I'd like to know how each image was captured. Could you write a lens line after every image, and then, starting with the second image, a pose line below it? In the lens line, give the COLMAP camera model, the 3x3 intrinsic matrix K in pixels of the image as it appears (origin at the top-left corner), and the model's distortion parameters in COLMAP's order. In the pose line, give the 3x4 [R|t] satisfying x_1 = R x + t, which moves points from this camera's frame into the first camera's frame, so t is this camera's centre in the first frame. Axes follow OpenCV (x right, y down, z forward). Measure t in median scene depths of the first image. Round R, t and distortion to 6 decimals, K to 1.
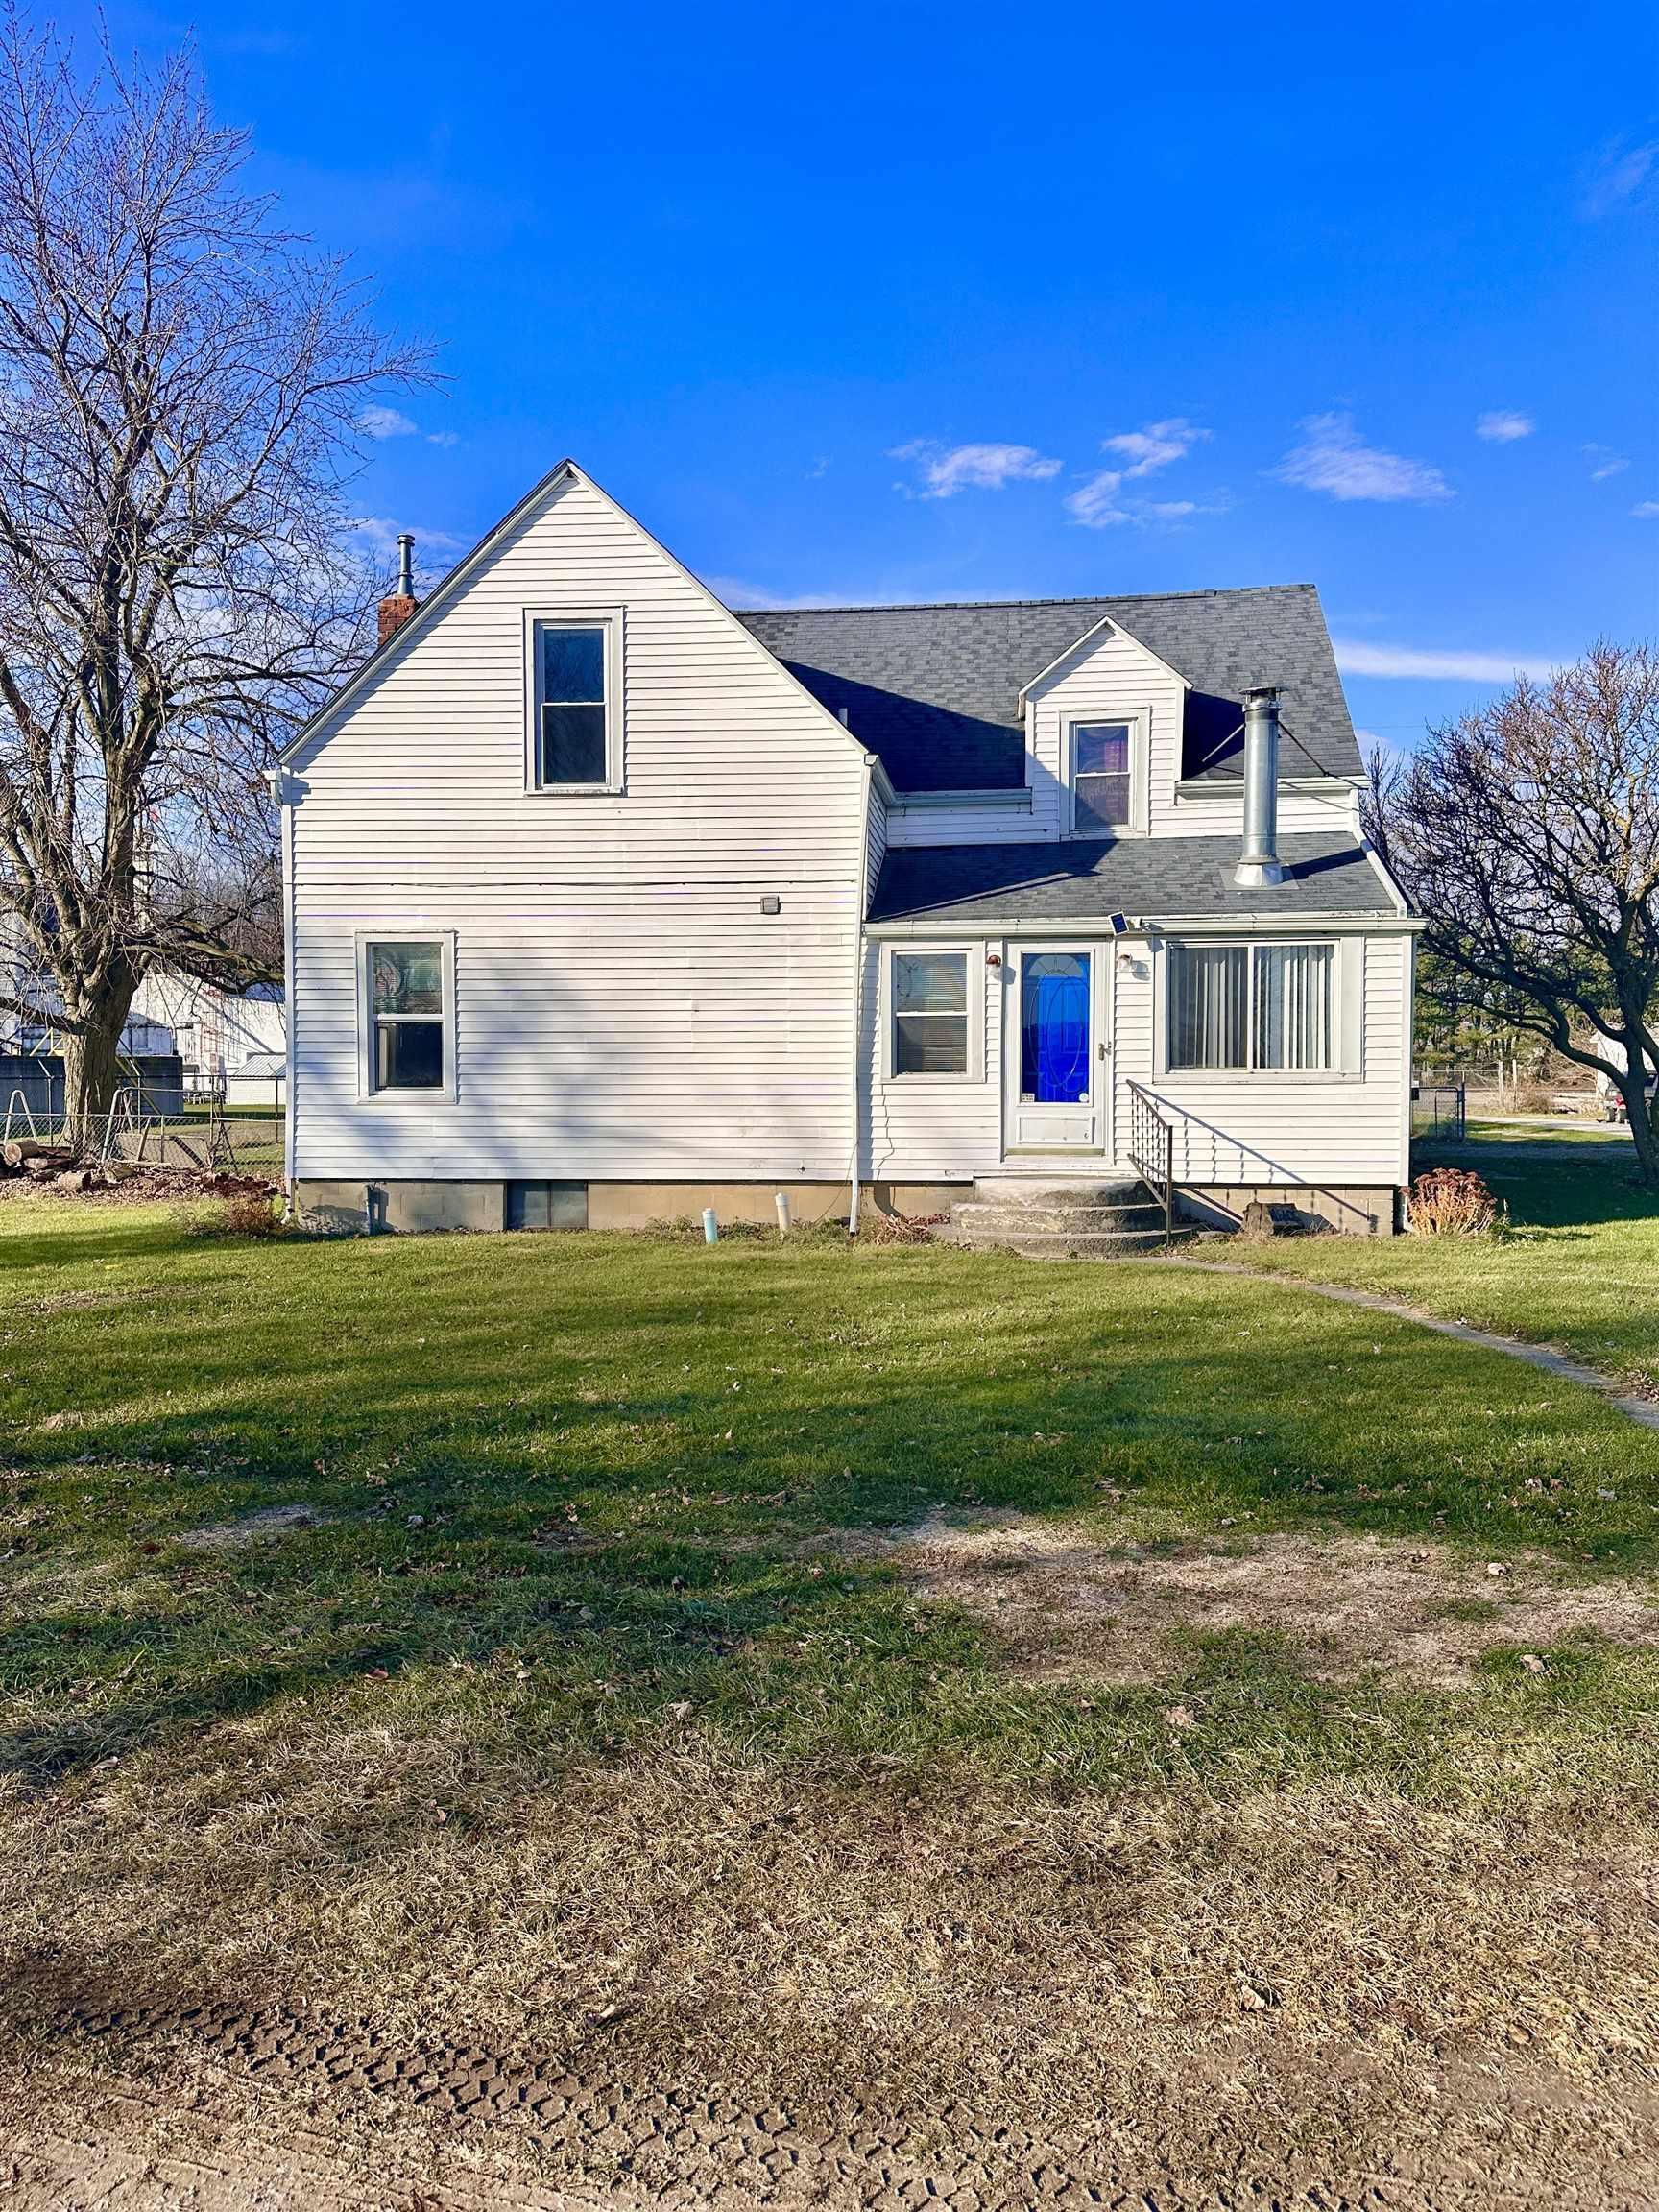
lens RADIAL K [[1564.9, 0, 824.1], [0, 1564.9, 1089.3], [0, 0, 1]] dist [0.184773, -0.309023]
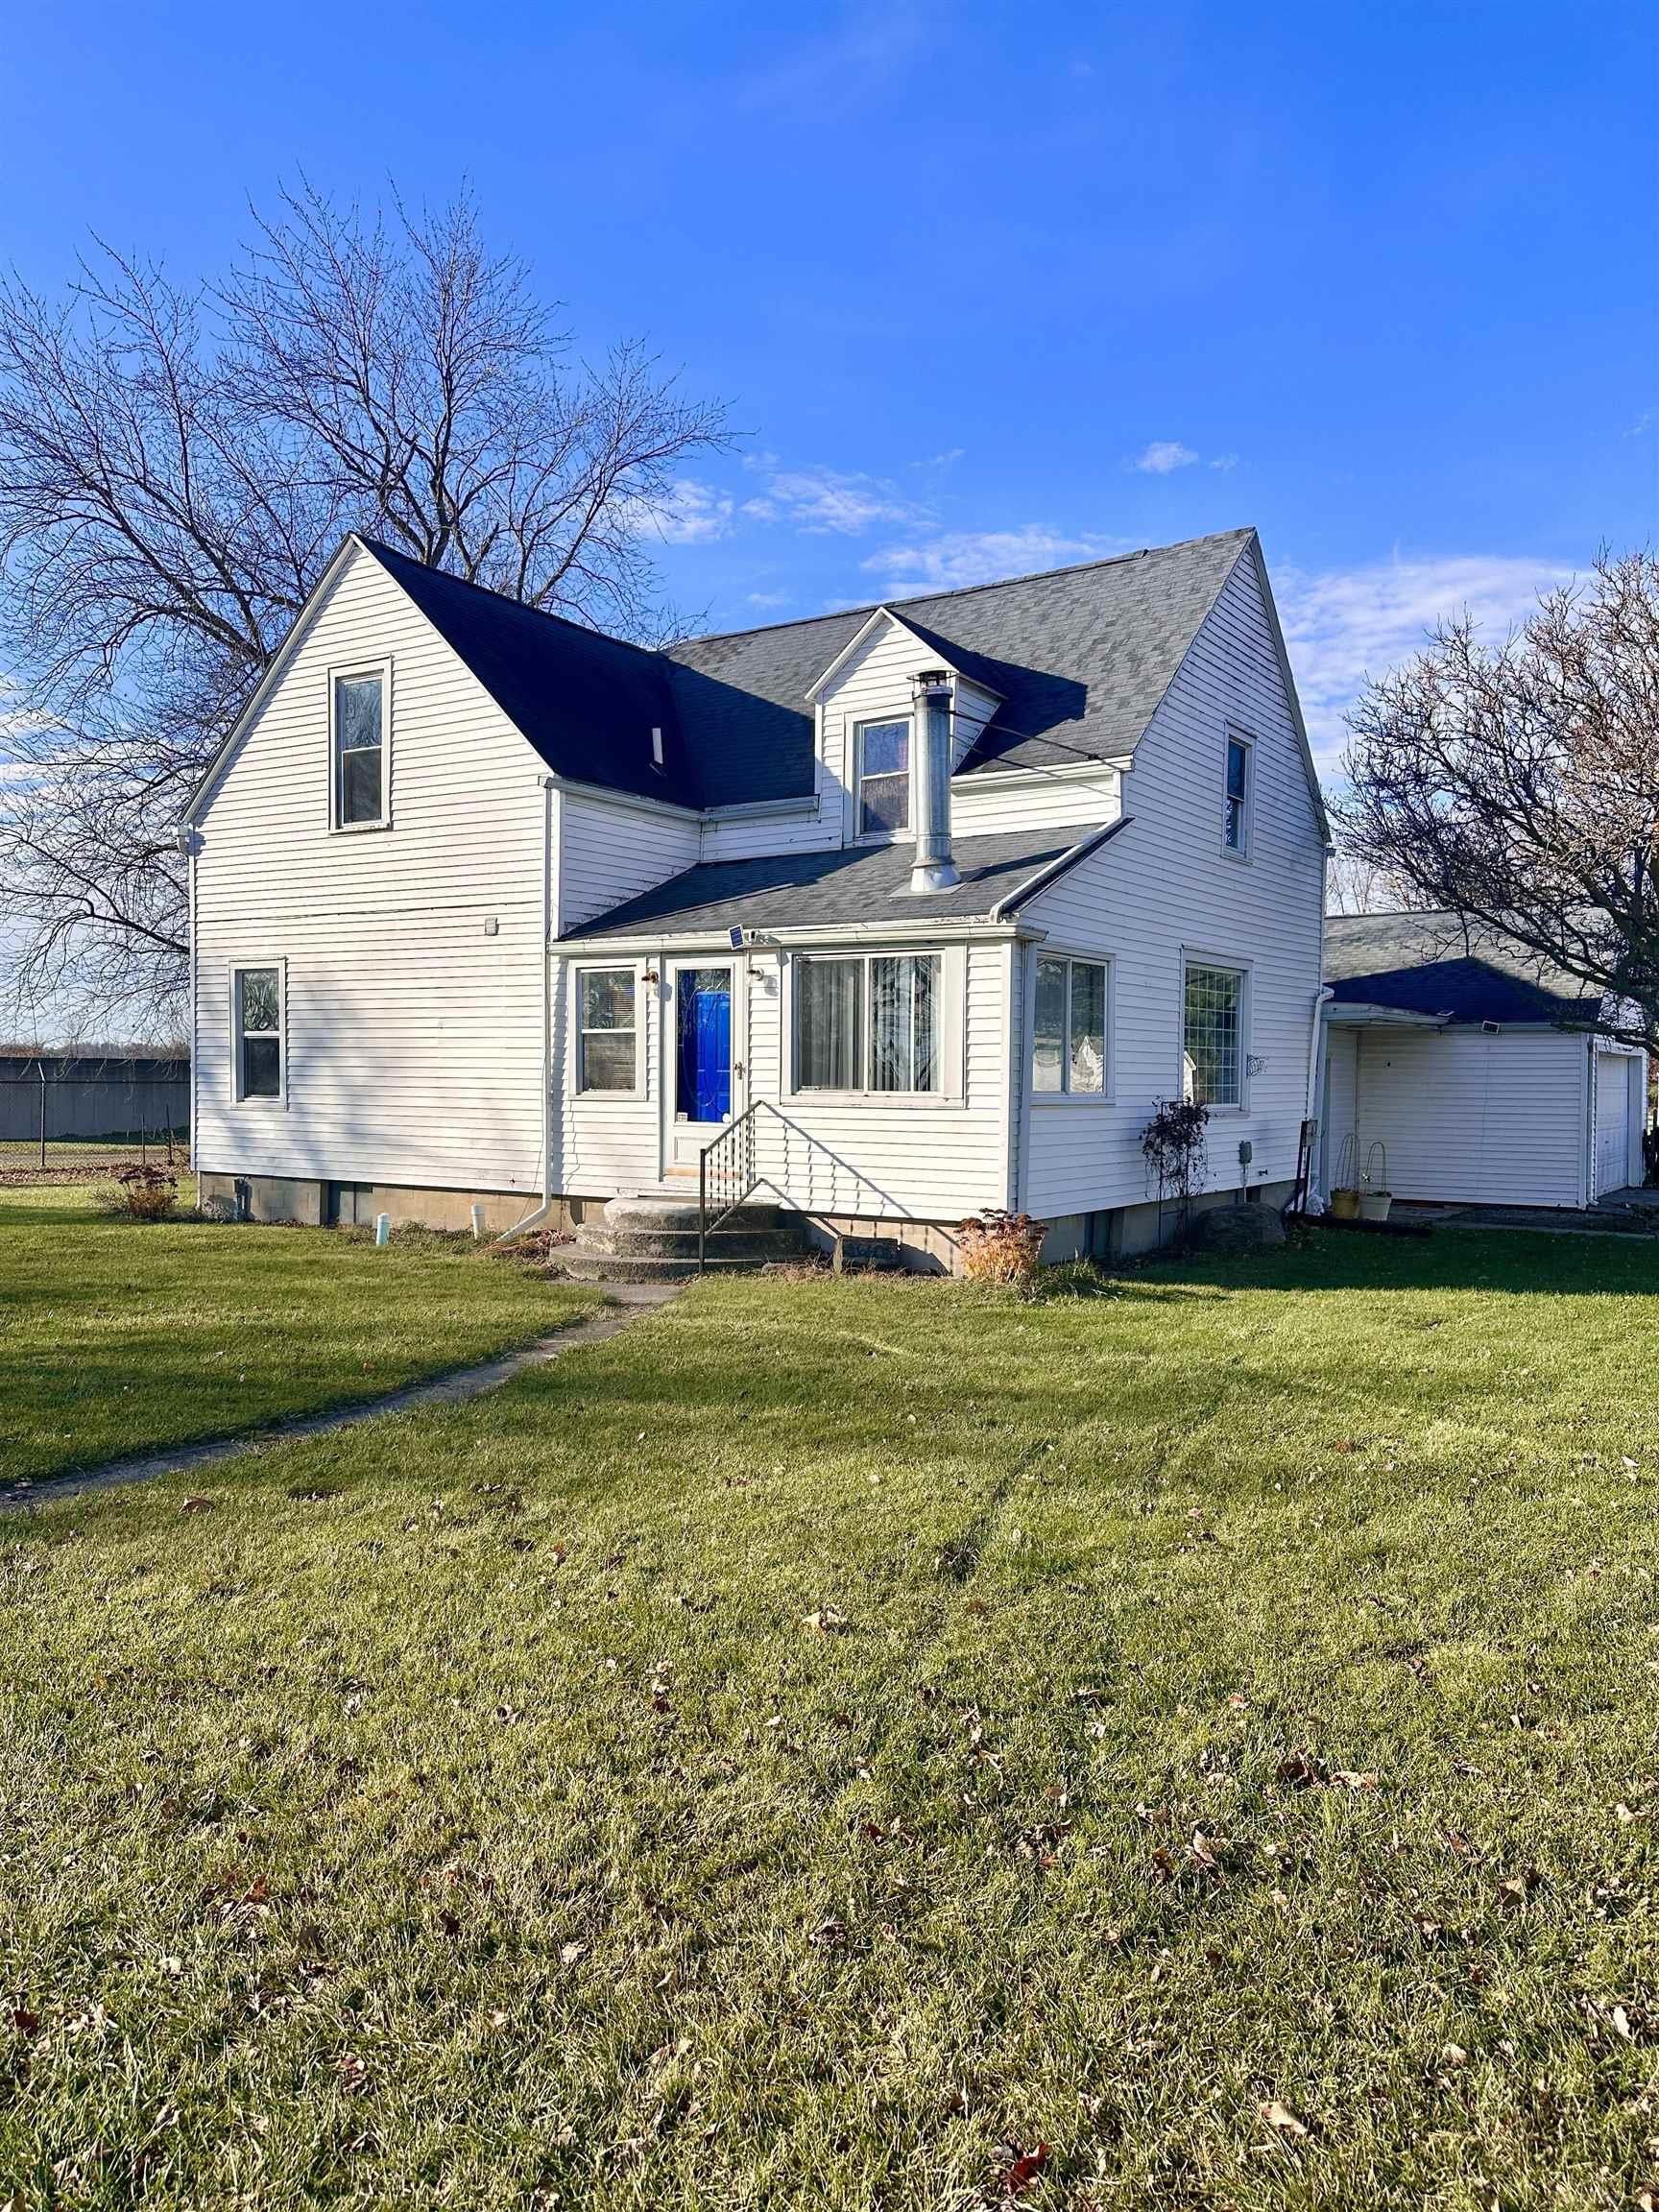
lens RADIAL K [[1564.9, 0, 824.1], [0, 1564.9, 1089.3], [0, 0, 1]] dist [0.184773, -0.309023]
pose [[0.882478, 0.015916, -0.470084, 0.659892], [-0.018802, 0.999822, -0.001443, -0.011877], [0.469978, 0.010112, 0.882620, 0.178907]]
